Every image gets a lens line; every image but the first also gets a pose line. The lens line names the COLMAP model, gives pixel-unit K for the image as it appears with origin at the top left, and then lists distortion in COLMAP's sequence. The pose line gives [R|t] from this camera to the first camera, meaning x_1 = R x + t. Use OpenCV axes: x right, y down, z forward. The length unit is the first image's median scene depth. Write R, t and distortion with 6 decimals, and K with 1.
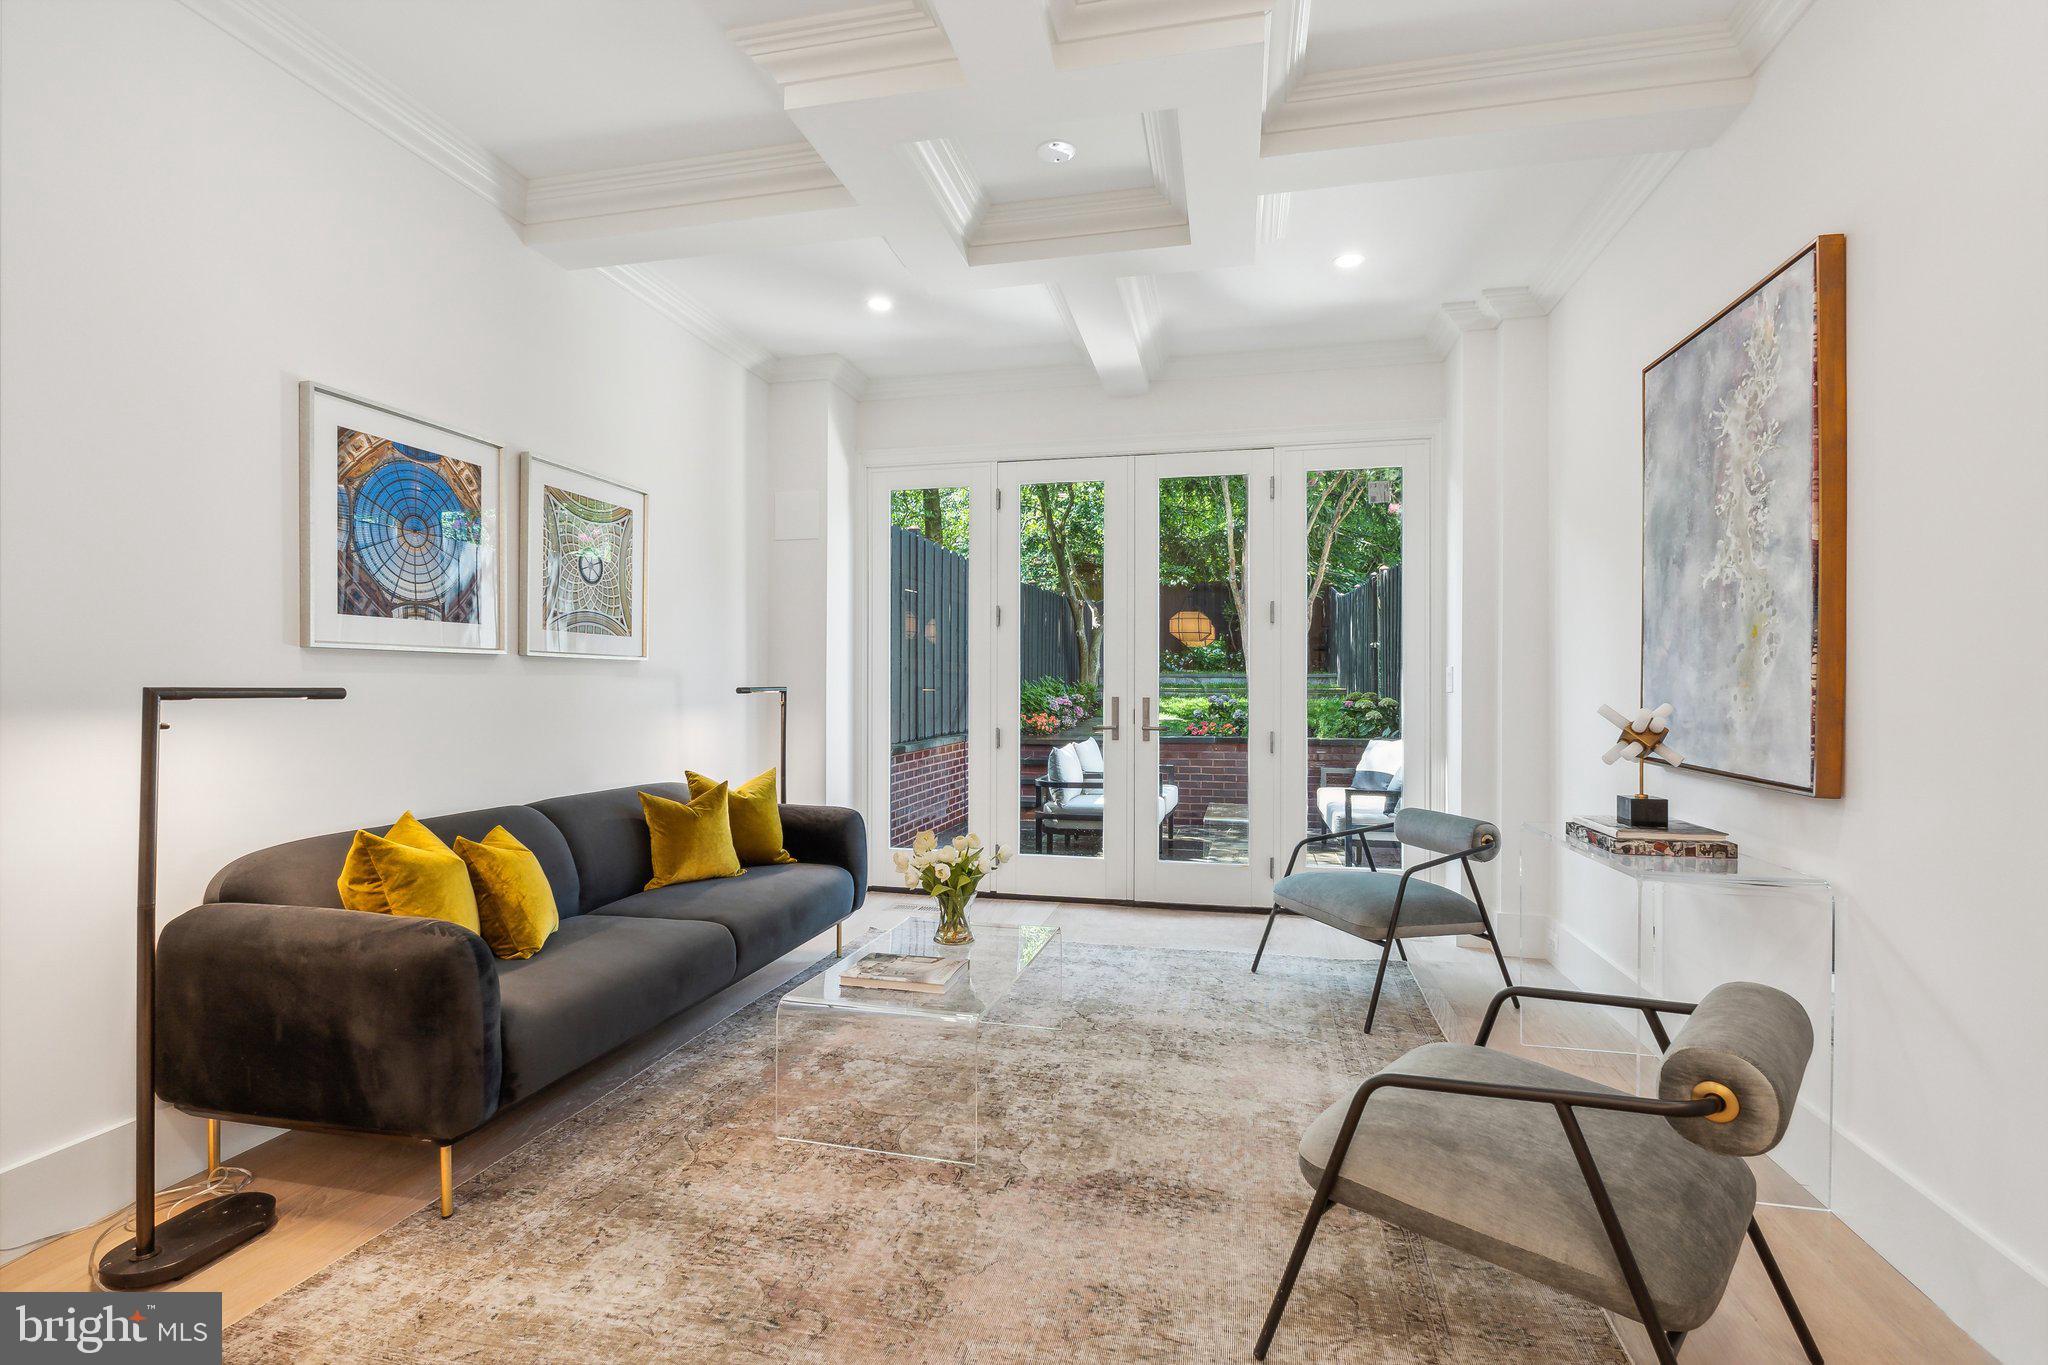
lens RADIAL K [[943.8, 0, 1024.0], [0, 943.8, 682.5], [0, 0, 1]] dist [0.003415, 0.000541]
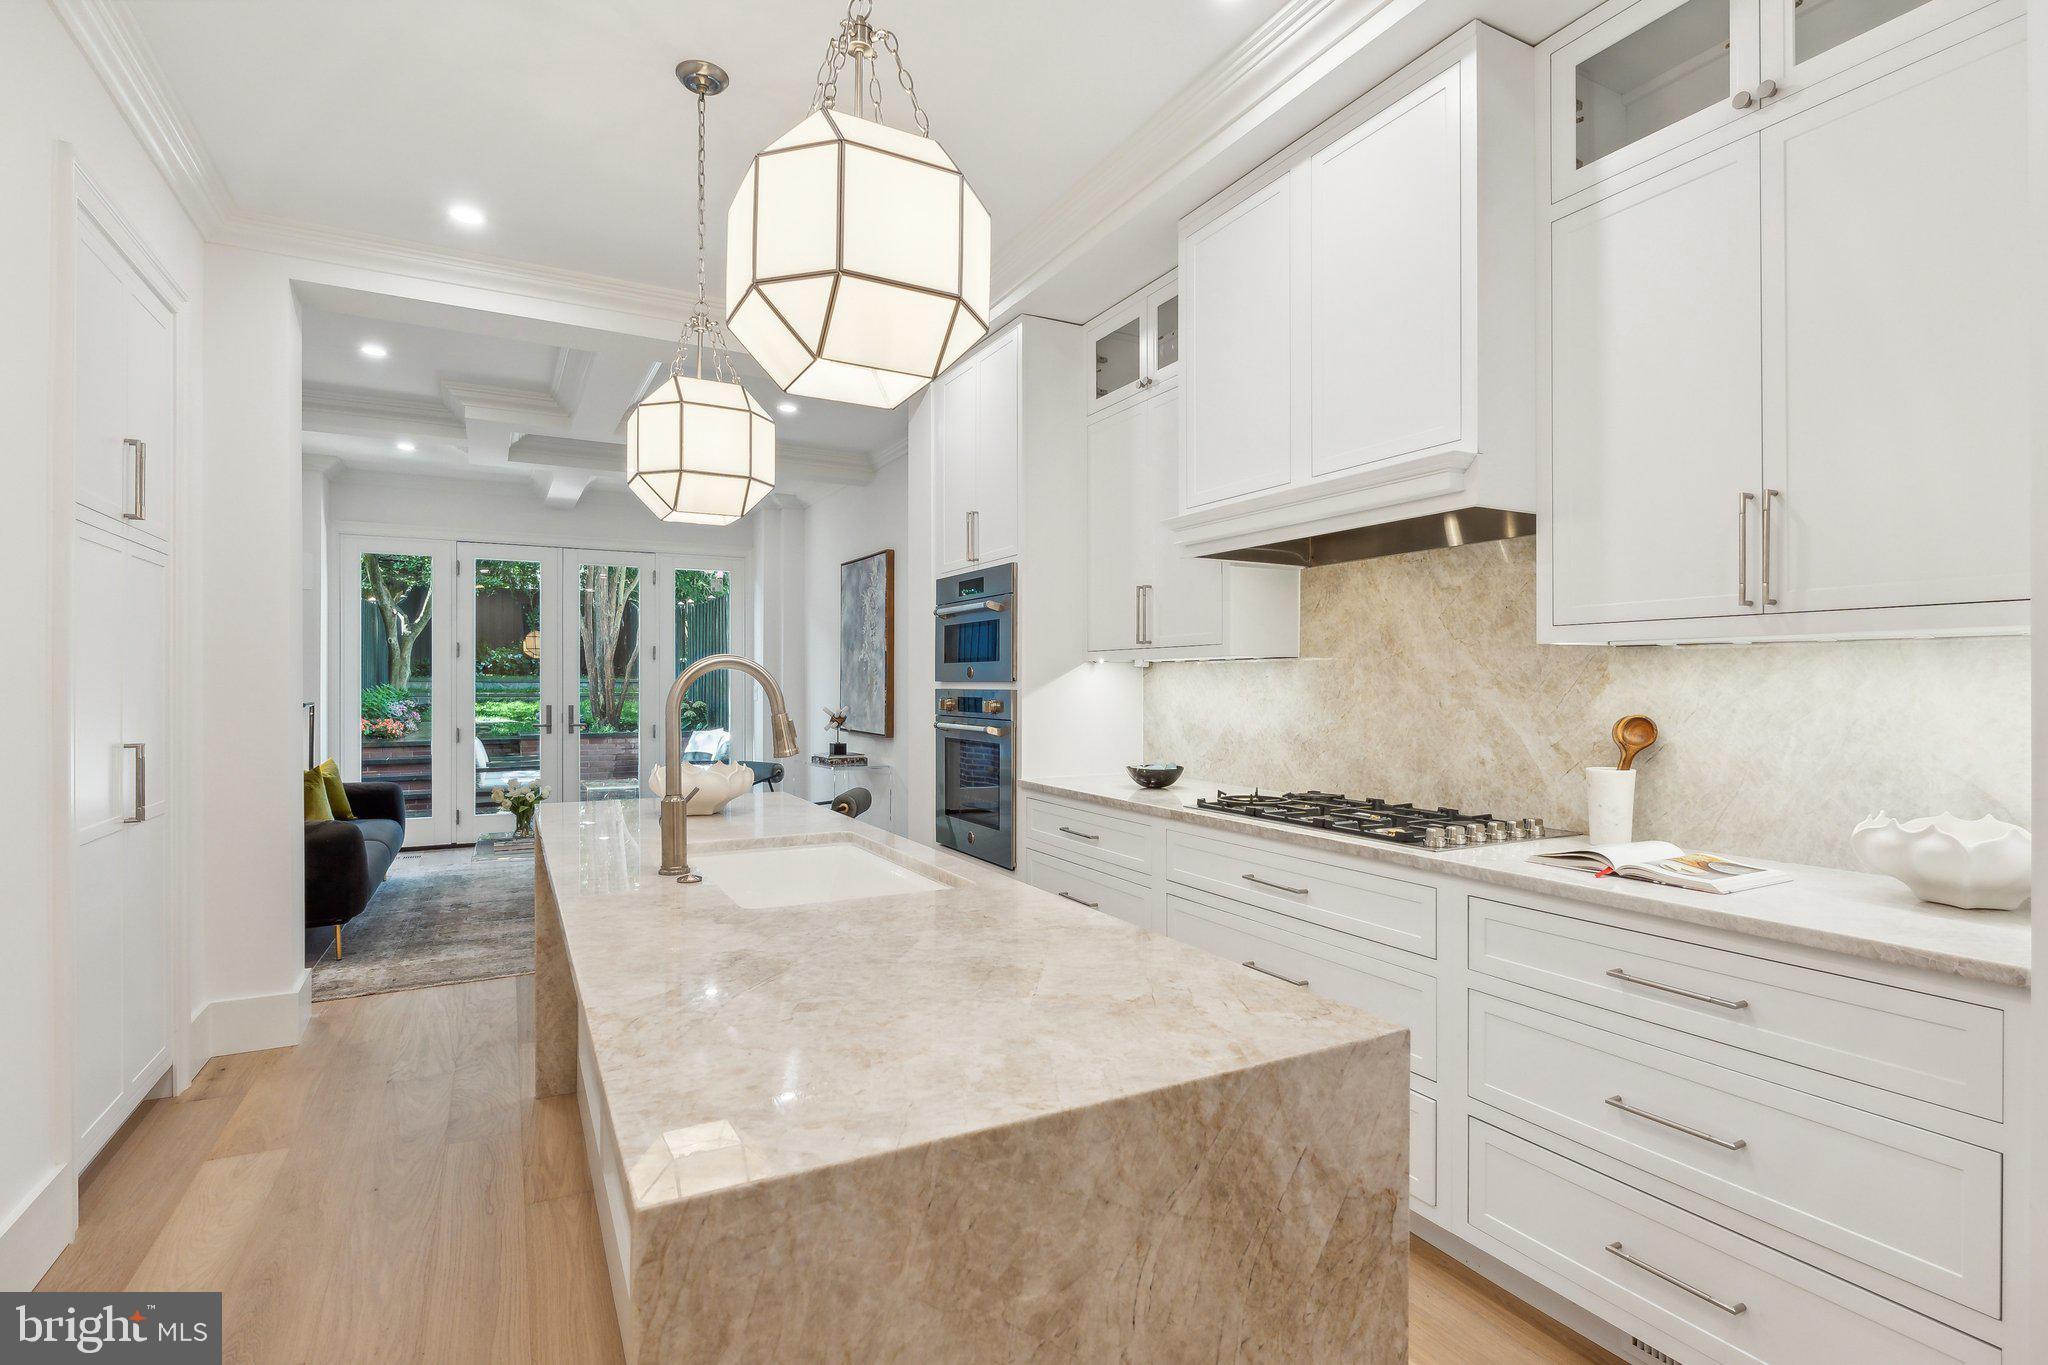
lens RADIAL K [[990.2, 0, 1024.0], [0, 990.2, 682.5], [0, 0, 1]] dist [-0.000558, -0.000048]
pose [[0.744736, -0.001786, 0.667357, -0.719582], [-0.000478, 0.999995, 0.003210, -0.049067], [-0.667359, -0.002710, 0.744731, -1.263152]]
